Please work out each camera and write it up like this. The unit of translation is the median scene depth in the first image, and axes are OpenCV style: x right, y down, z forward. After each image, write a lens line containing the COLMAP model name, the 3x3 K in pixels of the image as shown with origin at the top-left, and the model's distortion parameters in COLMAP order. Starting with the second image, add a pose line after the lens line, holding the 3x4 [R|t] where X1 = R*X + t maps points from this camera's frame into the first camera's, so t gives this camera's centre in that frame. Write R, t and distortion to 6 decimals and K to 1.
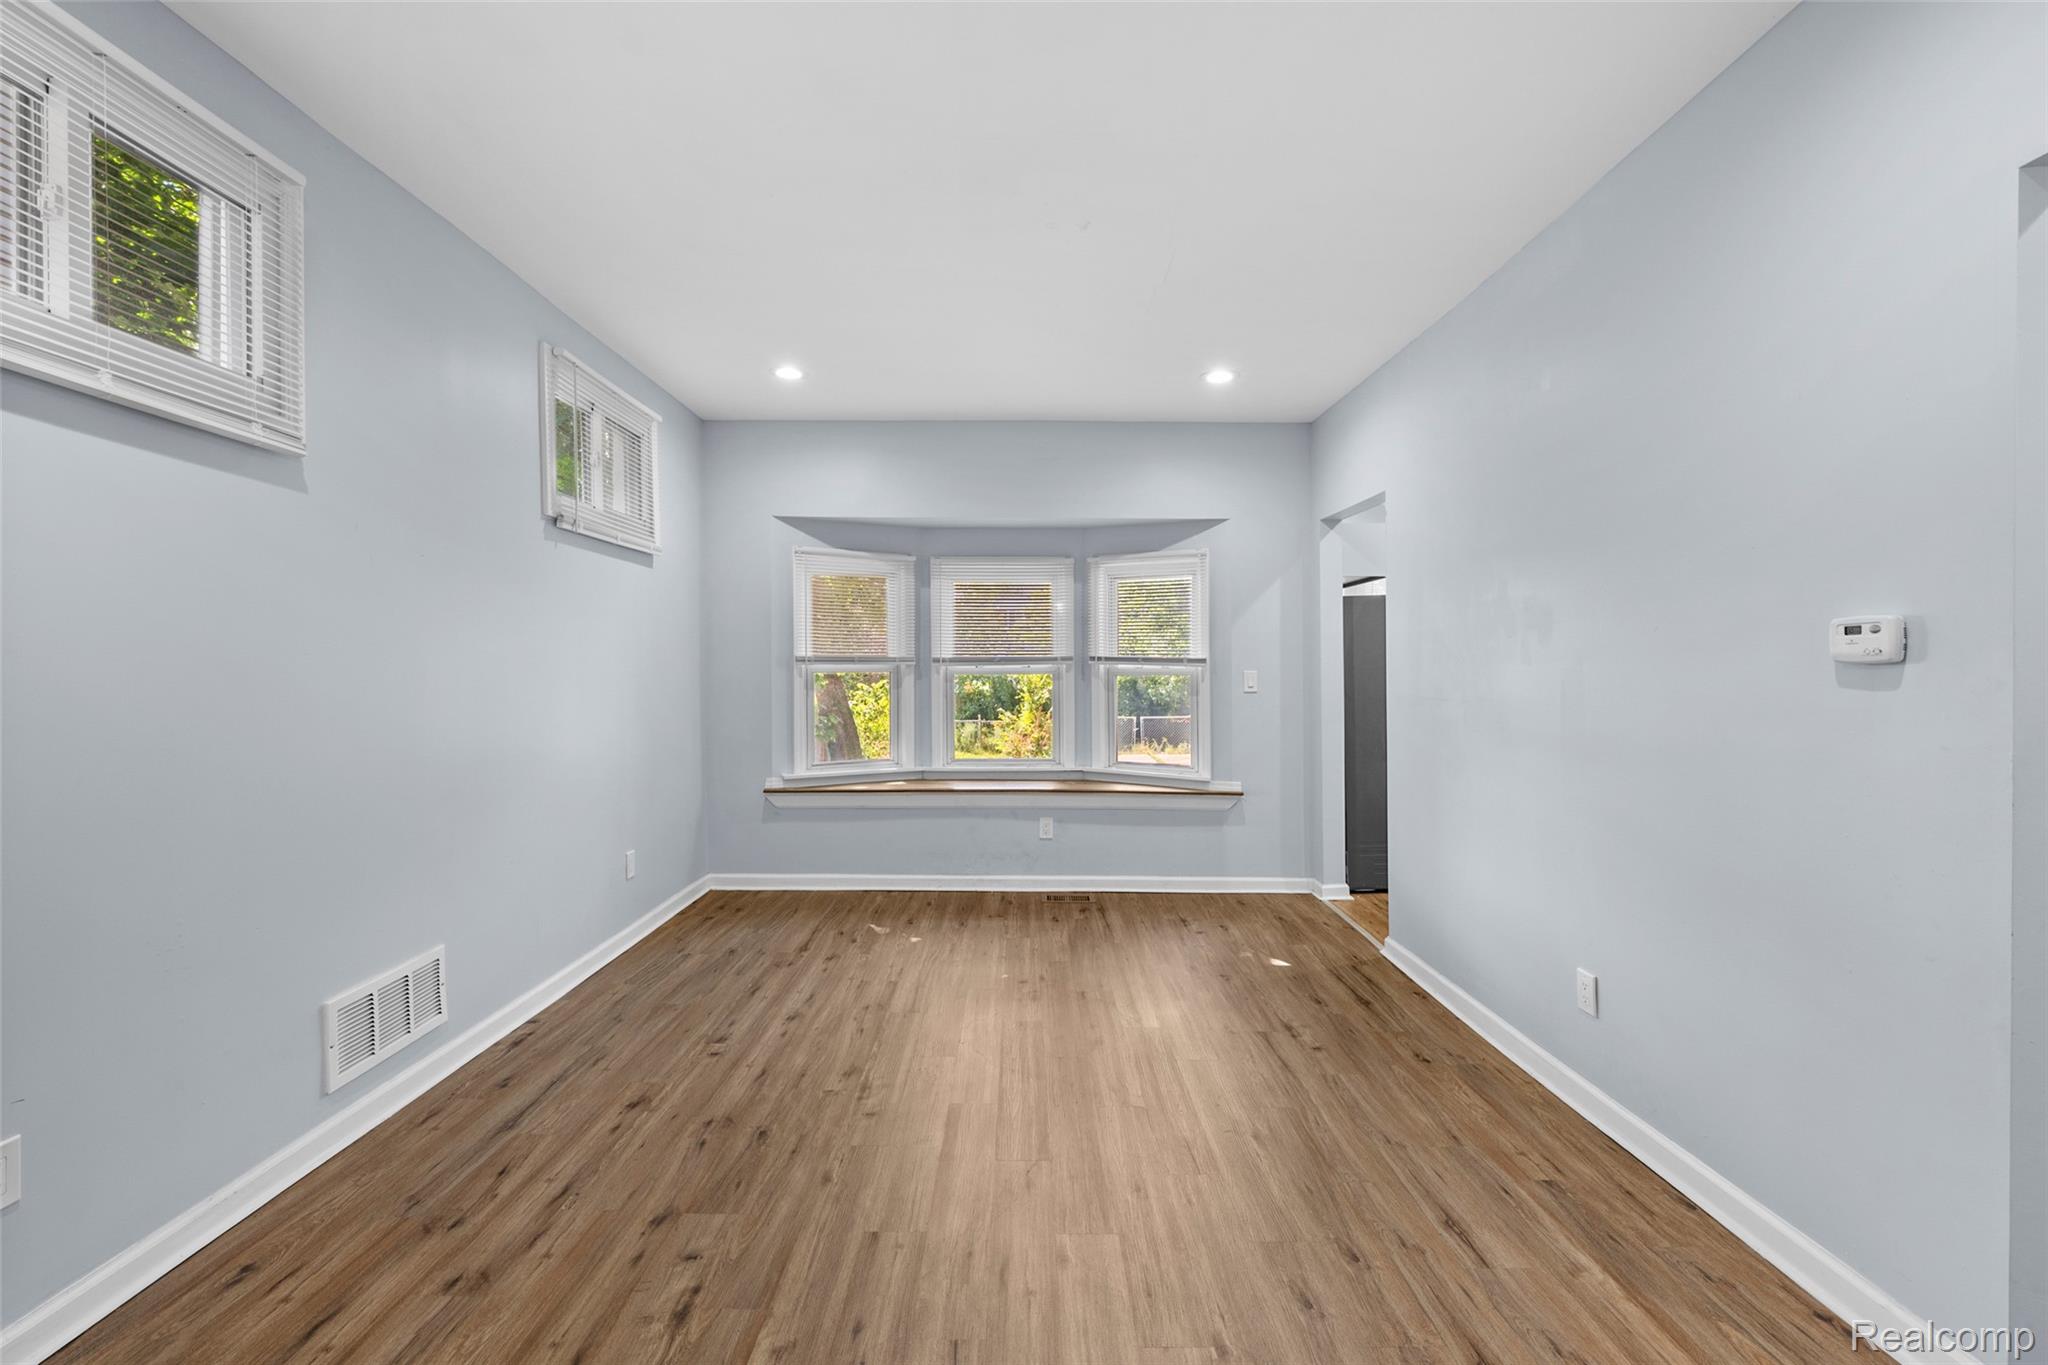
lens RADIAL K [[834.0, 0, 1020.5], [0, 834.0, 676.0], [0, 0, 1]] dist [0.001728, 0.000214]
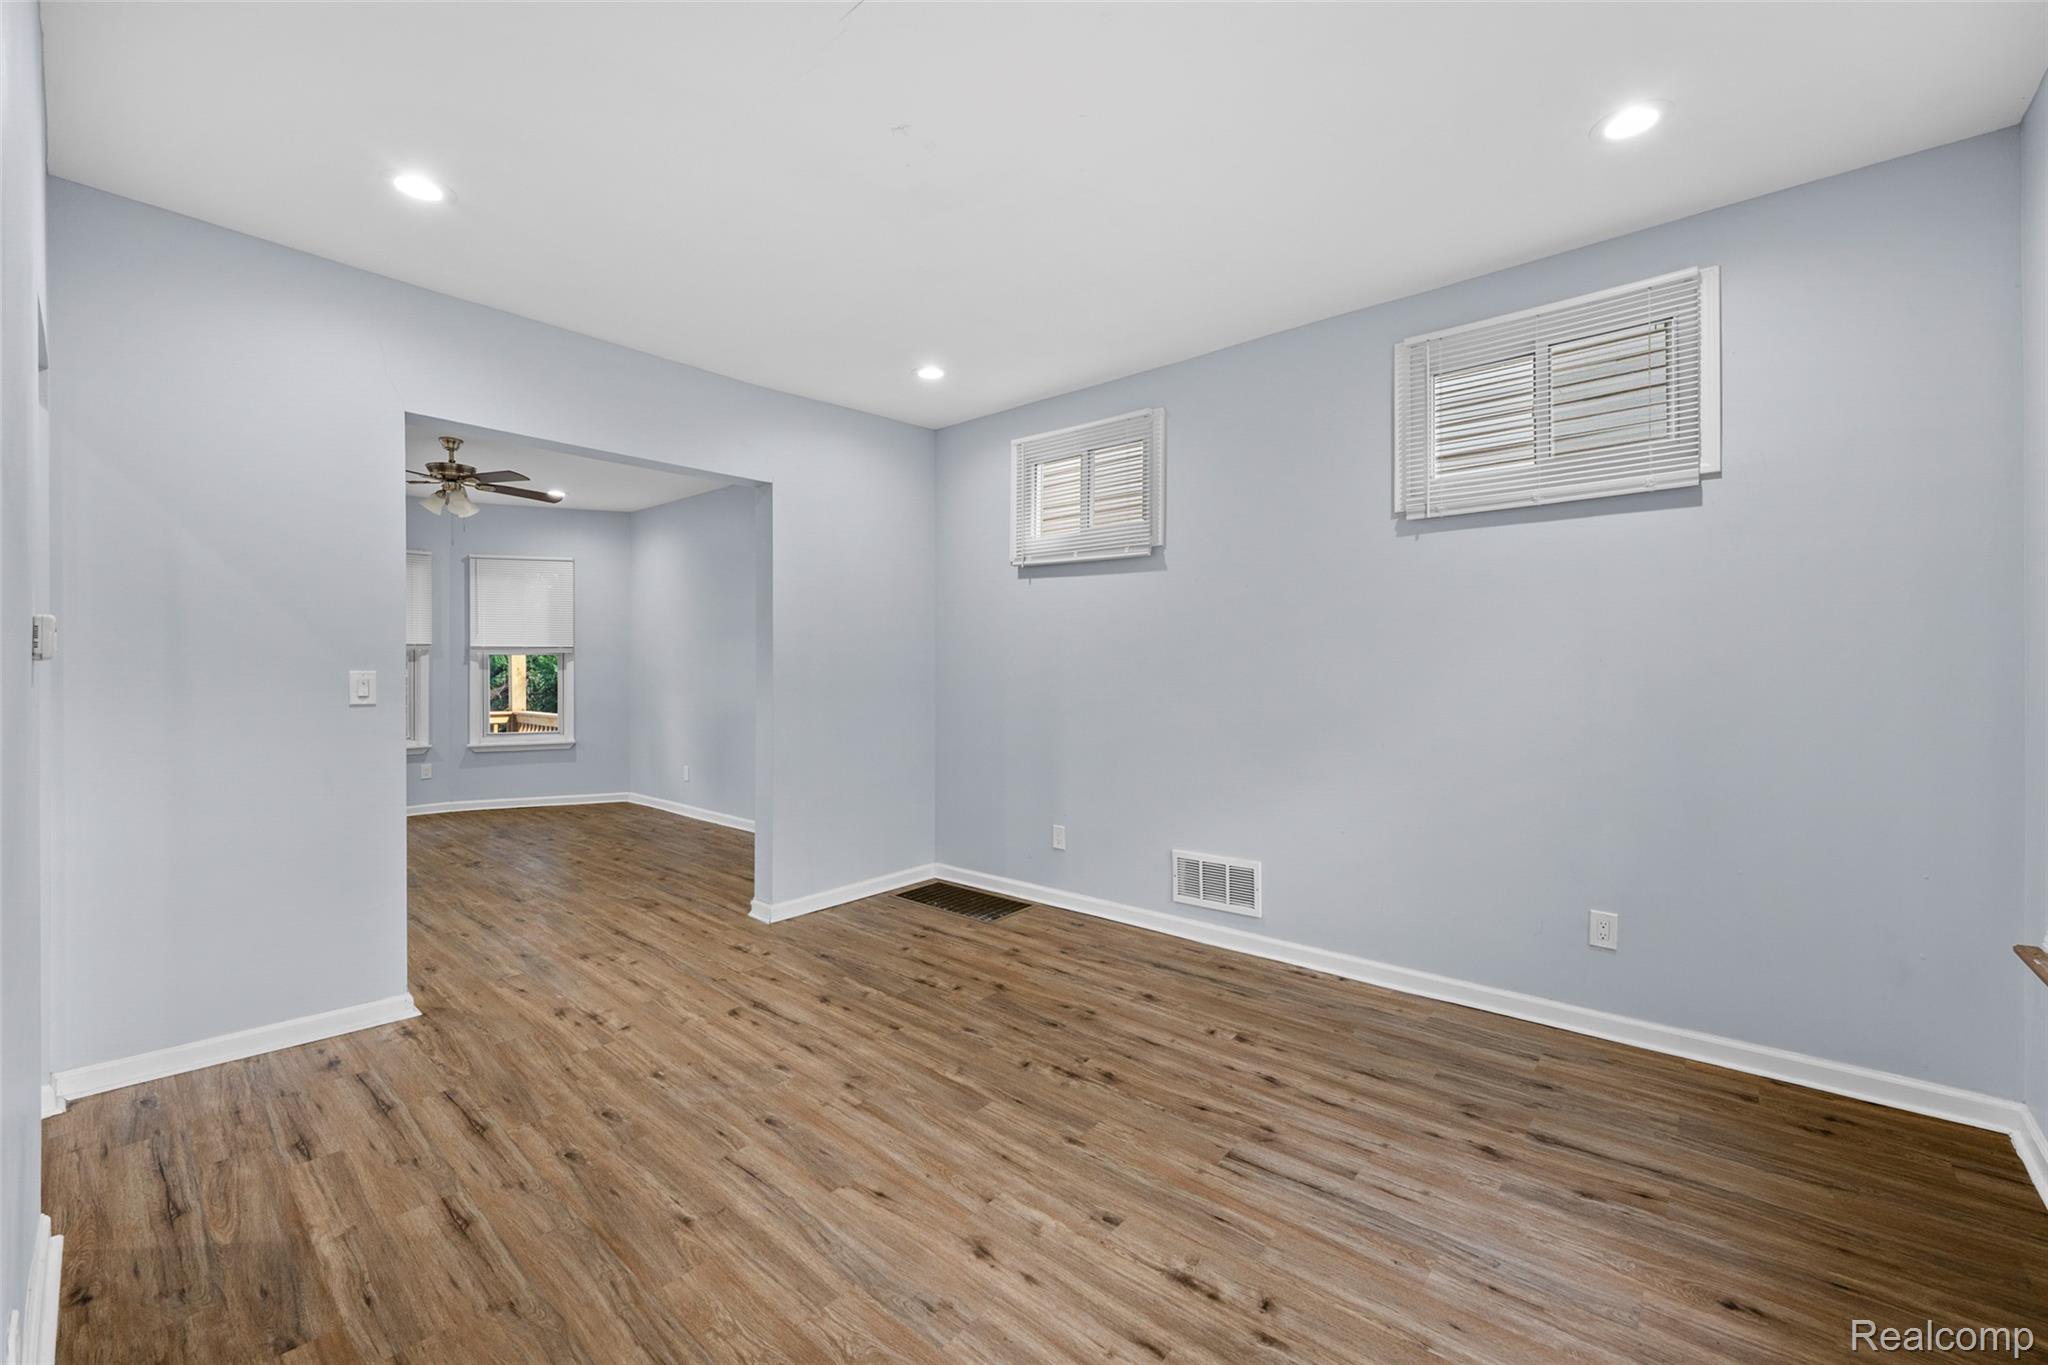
lens RADIAL K [[834.0, 0, 1022.0], [0, 834.0, 683.9], [0, 0, 1]] dist [0.001728, 0.000214]
pose [[-0.659097, 0.017455, -0.751856, 0.710834], [-0.001980, 0.999687, 0.024945, -0.012094], [0.752056, 0.017930, -0.658856, 1.872277]]
